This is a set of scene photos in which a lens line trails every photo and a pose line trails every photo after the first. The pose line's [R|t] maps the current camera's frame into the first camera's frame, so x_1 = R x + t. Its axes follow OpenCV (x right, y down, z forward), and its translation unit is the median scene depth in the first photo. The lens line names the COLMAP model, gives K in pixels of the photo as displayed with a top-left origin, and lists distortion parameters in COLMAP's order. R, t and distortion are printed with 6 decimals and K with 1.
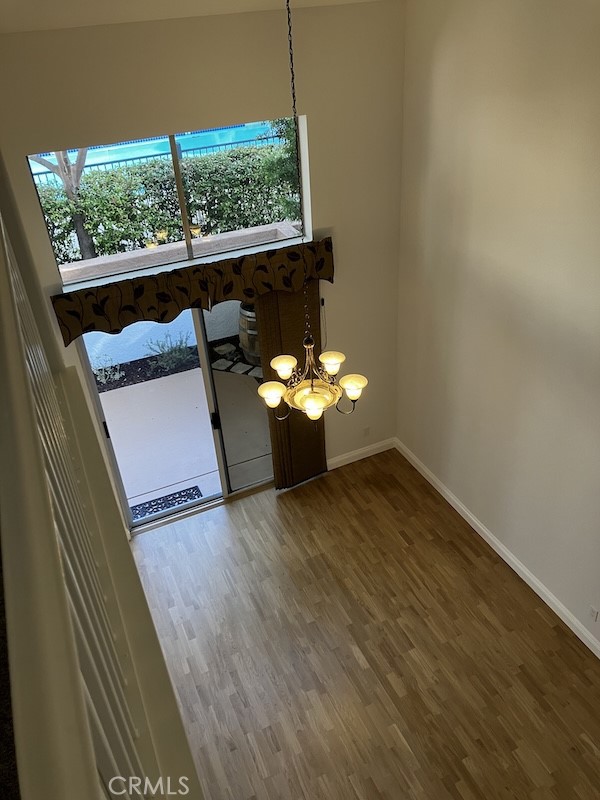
lens RADIAL K [[650.3, 0, 301.8], [0, 650.3, 400.3], [0, 0, 1]] dist [0.015877, -0.003327]
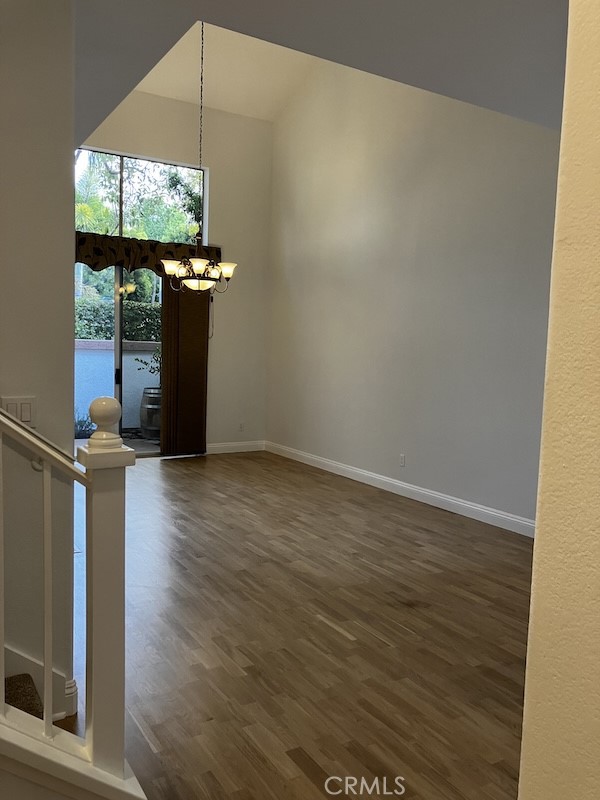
lens RADIAL K [[650.3, 0, 300.3], [0, 650.3, 397.5], [0, 0, 1]] dist [0.015877, -0.003327]
pose [[0.988378, 0.079888, 0.129331, 0.062139], [-0.007751, 0.876153, -0.481970, 0.769808], [-0.151818, 0.475366, 0.866590, -0.136555]]
